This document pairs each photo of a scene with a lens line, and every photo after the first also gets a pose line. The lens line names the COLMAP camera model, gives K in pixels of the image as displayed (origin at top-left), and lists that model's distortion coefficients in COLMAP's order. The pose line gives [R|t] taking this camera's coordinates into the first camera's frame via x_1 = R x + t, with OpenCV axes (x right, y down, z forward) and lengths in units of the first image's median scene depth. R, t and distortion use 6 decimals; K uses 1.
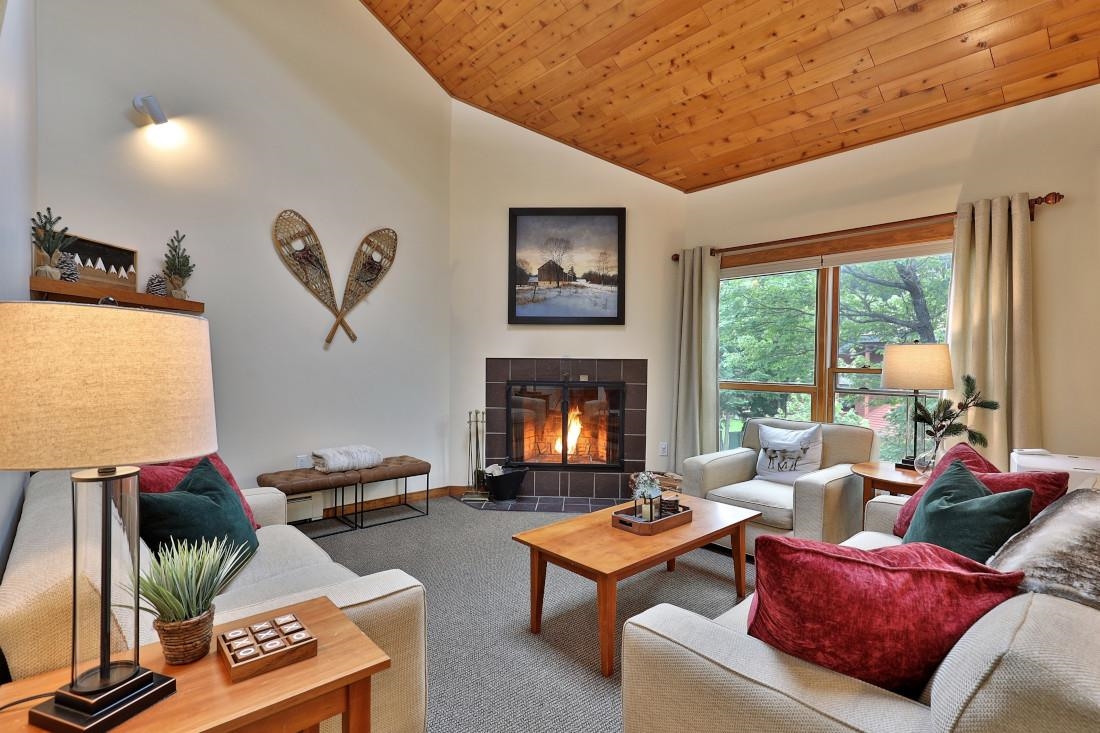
lens RADIAL K [[533.6, 0, 552.5], [0, 533.6, 363.5], [0, 0, 1]] dist [-0.002844, 0.000084]
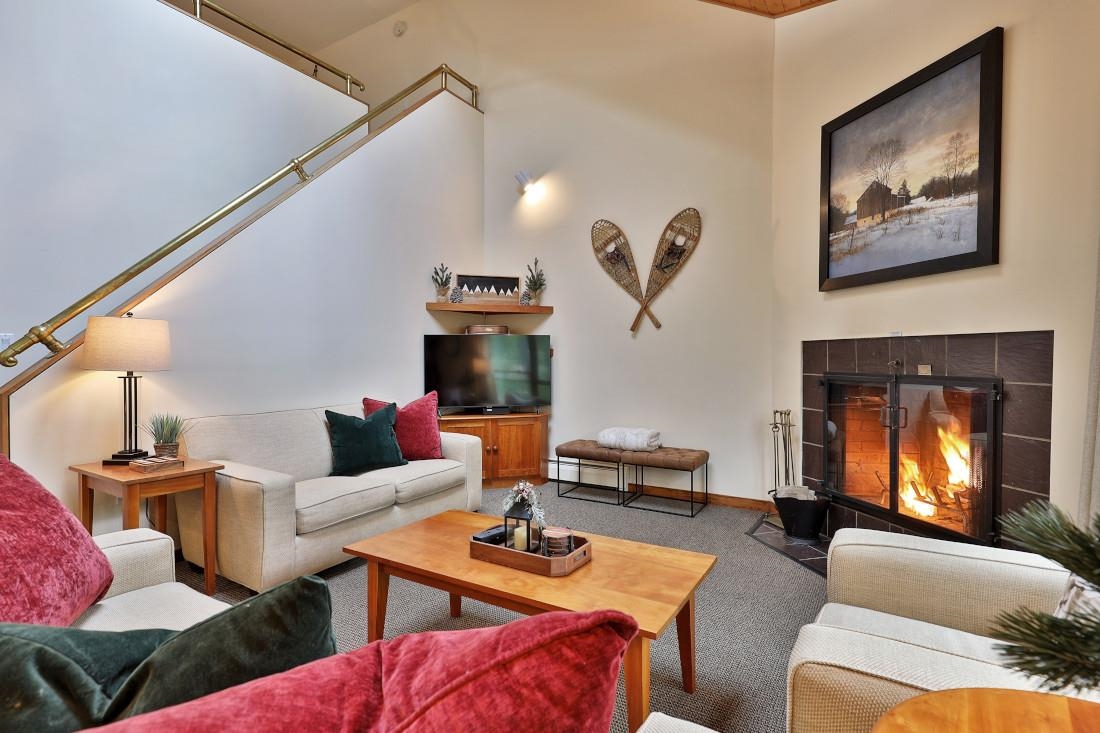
lens RADIAL K [[530.4, 0, 552.8], [0, 530.4, 363.1], [0, 0, 1]] dist [0.003677, -0.001142]
pose [[0.289150, 0.003503, -0.957277, 0.489743], [-0.005628, 0.999982, 0.001960, 0.021529], [0.957267, 0.004821, 0.289165, 0.459445]]
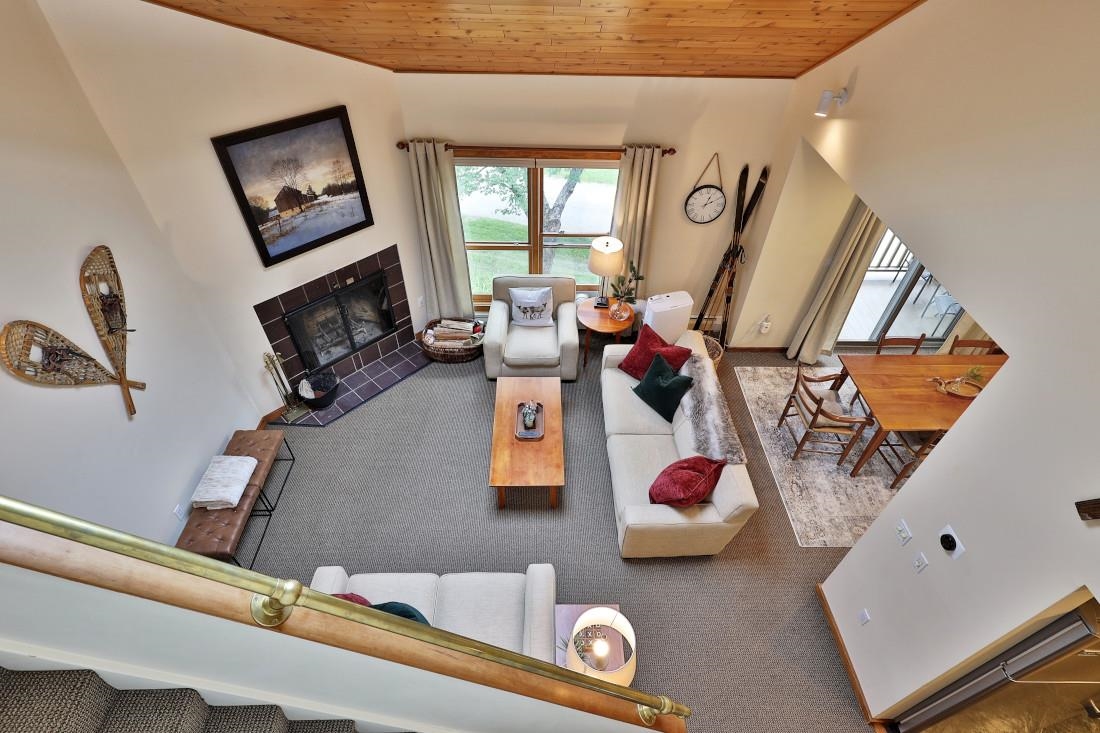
lens RADIAL K [[530.4, 0, 550.2], [0, 530.4, 365.4], [0, 0, 1]] dist [0.003677, -0.001142]
pose [[0.654996, -0.517175, 0.550917, -0.356330], [-0.000990, 0.728493, 0.685052, -0.585018], [-0.755632, -0.449252, 0.476648, 0.110932]]
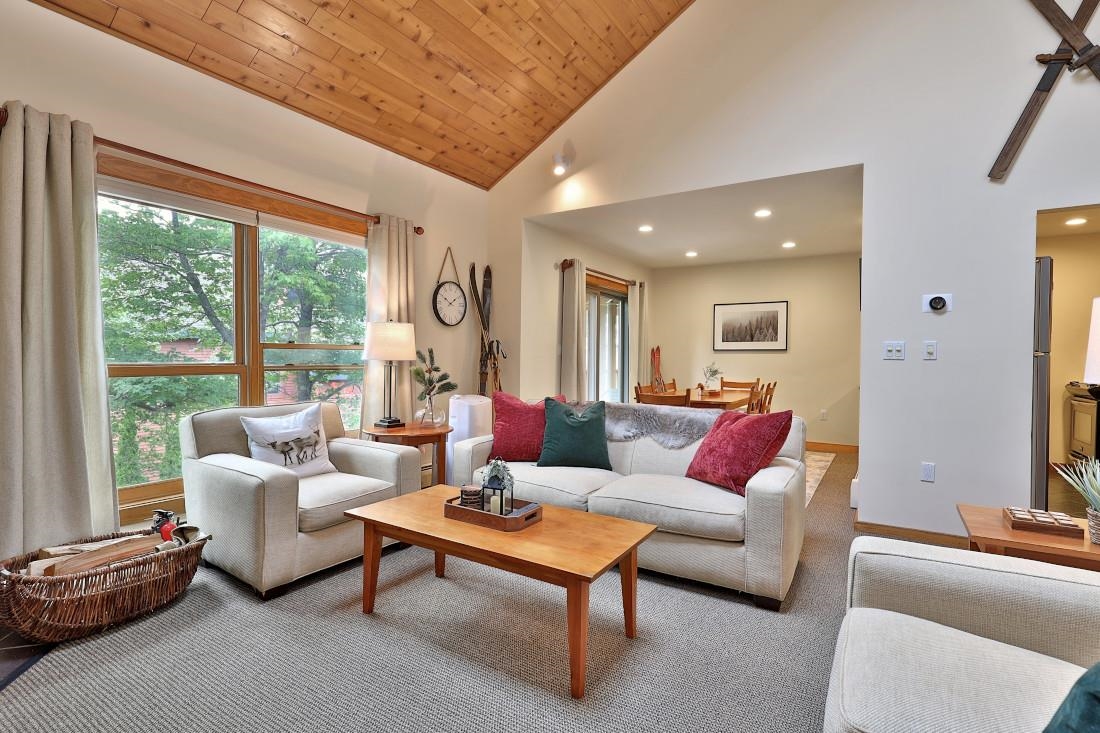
lens RADIAL K [[530.4, 0, 552.2], [0, 530.4, 365.1], [0, 0, 1]] dist [0.003677, -0.001142]
pose [[-0.286490, -0.023836, 0.957787, -0.366999], [-0.001152, 0.999698, 0.024534, 0.018298], [-0.958083, 0.005925, -0.286431, 0.646068]]
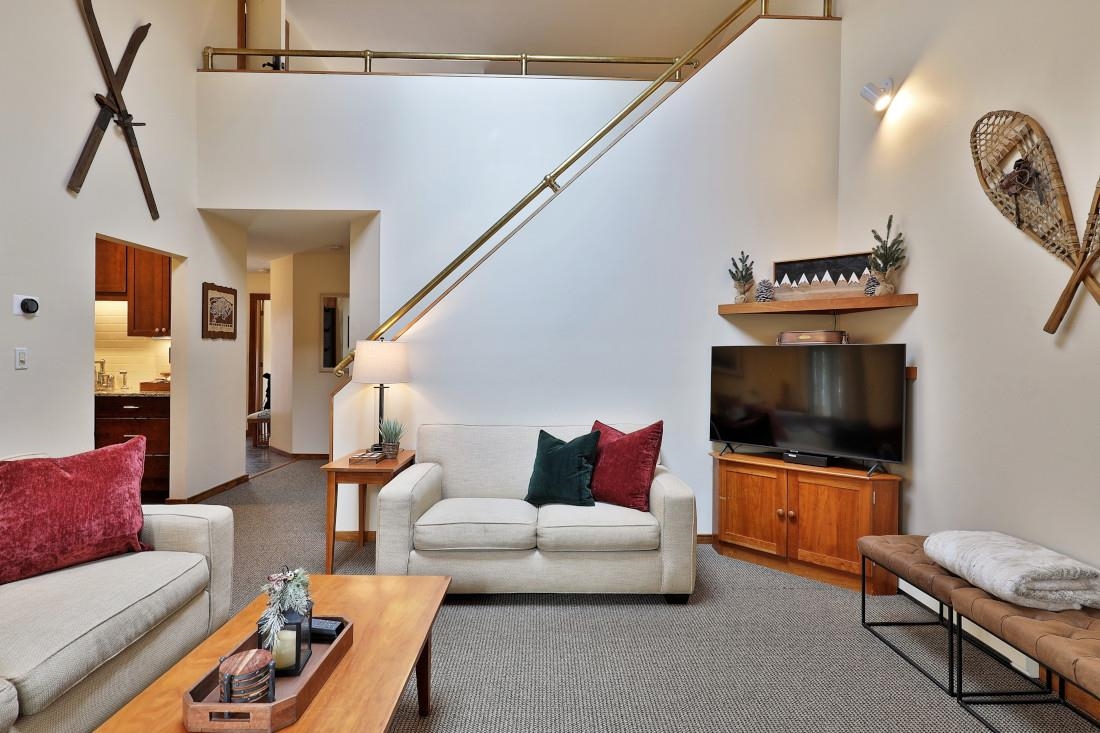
lens RADIAL K [[533.6, 0, 553.2], [0, 533.6, 364.0], [0, 0, 1]] dist [-0.002844, 0.000084]
pose [[-0.658539, -0.009921, -0.752482, 0.219961], [-0.023660, 0.999692, 0.007525, -0.002372], [0.752175, 0.022759, -0.658570, 0.844329]]
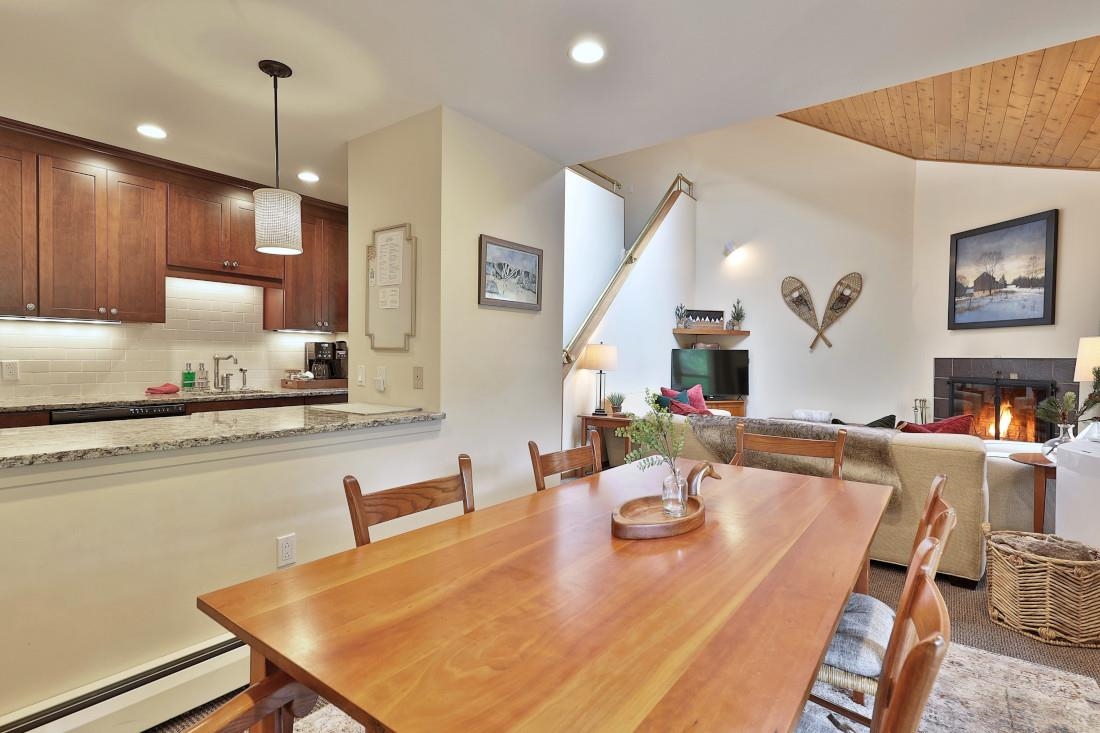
lens RADIAL K [[533.6, 0, 550.3], [0, 533.6, 363.4], [0, 0, 1]] dist [-0.002844, 0.000084]
pose [[0.206452, 0.005979, -0.978439, 0.927412], [-0.020564, 0.999787, 0.001770, 0.019508], [0.978241, 0.019755, 0.206531, -0.144188]]
